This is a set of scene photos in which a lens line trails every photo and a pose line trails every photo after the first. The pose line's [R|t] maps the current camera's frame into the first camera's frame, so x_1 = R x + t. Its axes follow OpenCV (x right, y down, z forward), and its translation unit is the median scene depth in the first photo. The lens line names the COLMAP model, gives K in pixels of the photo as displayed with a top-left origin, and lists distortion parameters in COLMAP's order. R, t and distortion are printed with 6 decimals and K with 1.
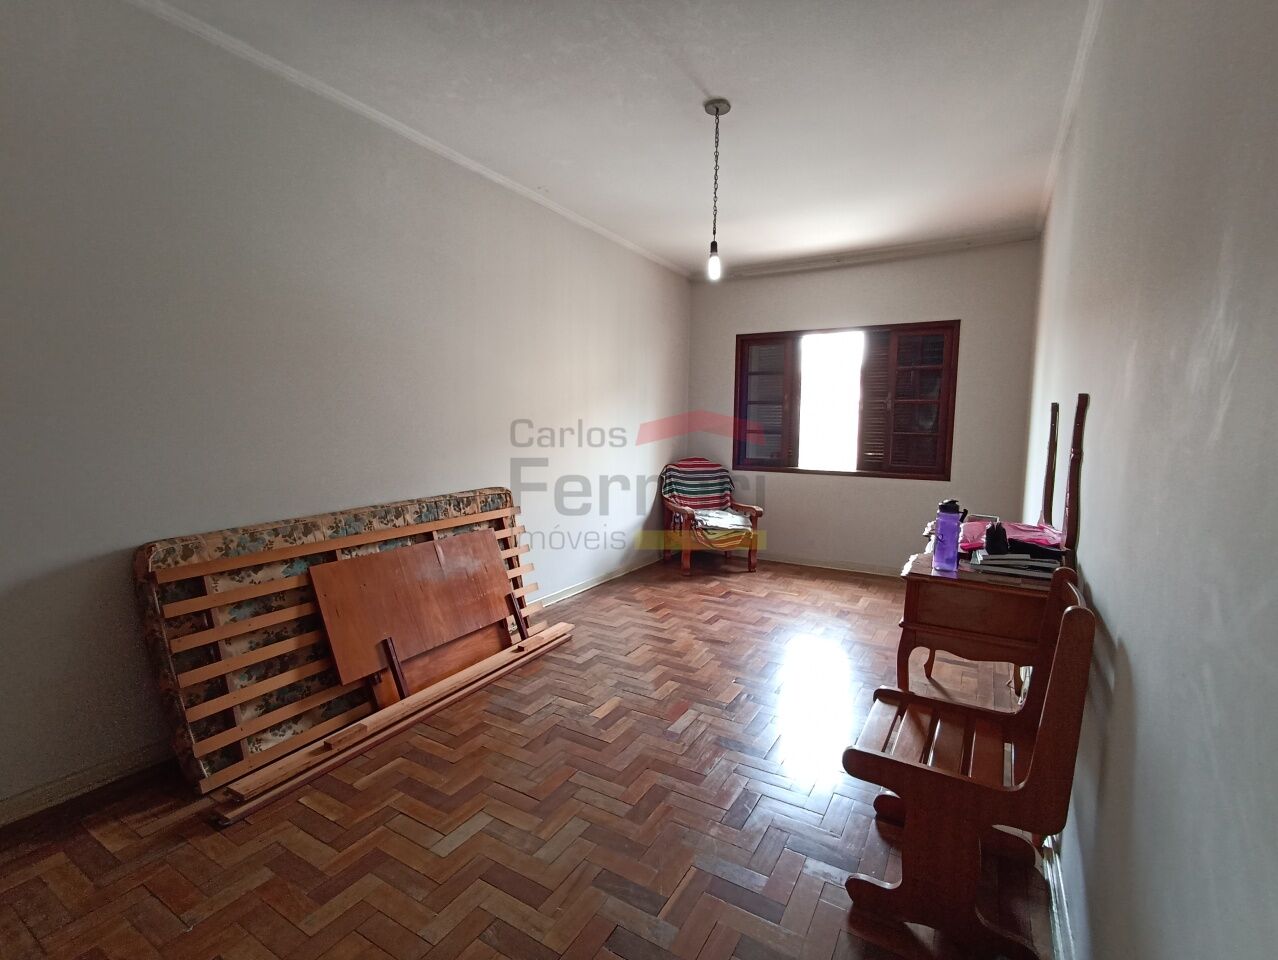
lens RADIAL K [[585.8, 0, 644.0], [0, 585.8, 483.5], [0, 0, 1]] dist [-0.003254, 0.000230]
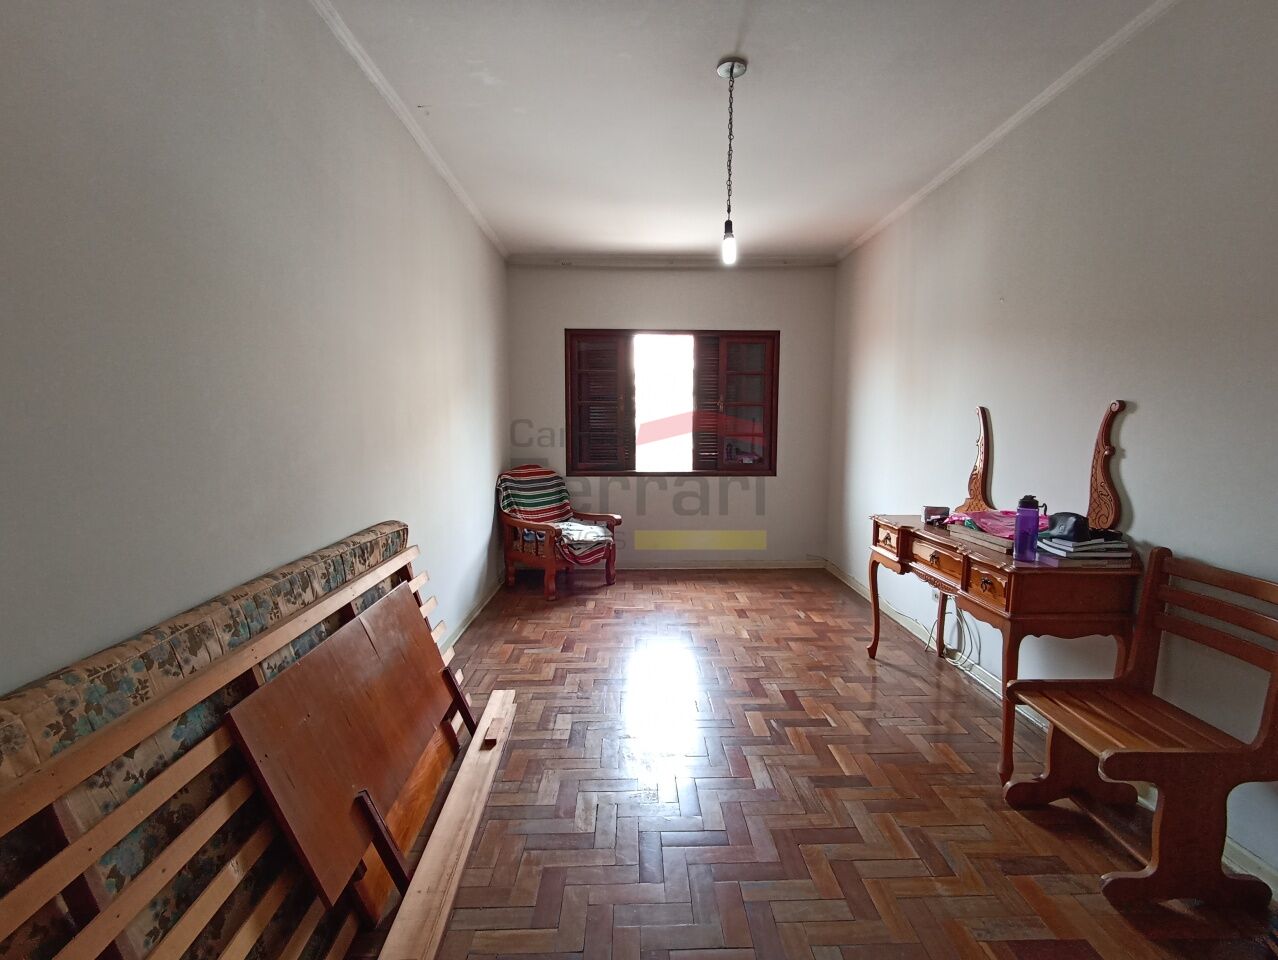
lens RADIAL K [[585.8, 0, 644.0], [0, 585.8, 483.5], [0, 0, 1]] dist [-0.003254, 0.000230]
pose [[0.848028, -0.062299, 0.526277, -0.282636], [0.062503, 0.997893, 0.017413, -0.025390], [-0.526253, 0.018127, 0.850135, 0.194340]]
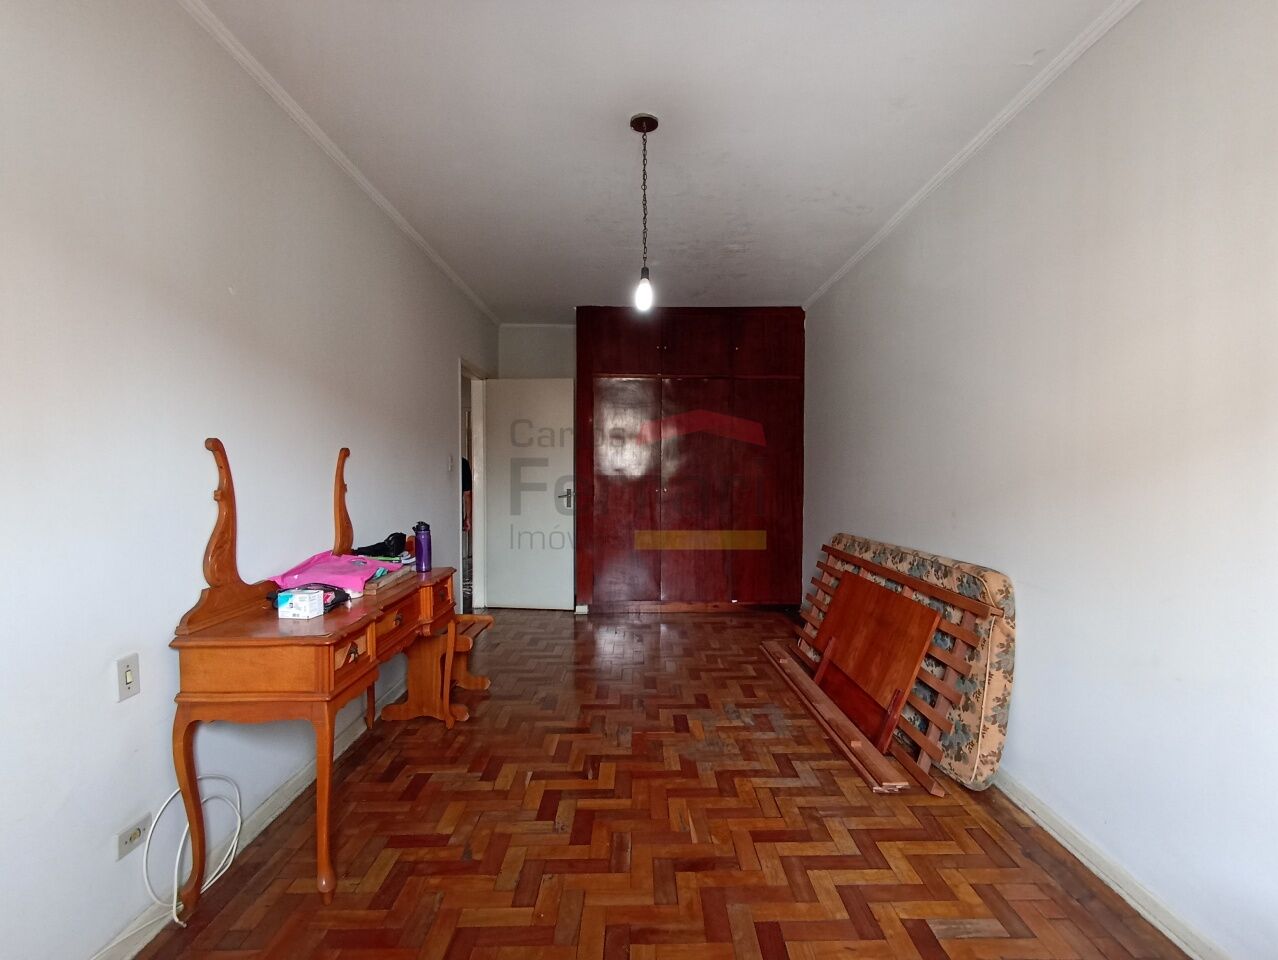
lens RADIAL K [[586.1, 0, 639.6], [0, 586.1, 484.0], [0, 0, 1]] dist [0.000715, -0.007270]
pose [[-0.856129, 0.002880, -0.516754, 0.348334], [-0.067016, 0.990921, 0.116551, -0.113059], [0.512398, 0.134413, -0.848164, 1.062657]]
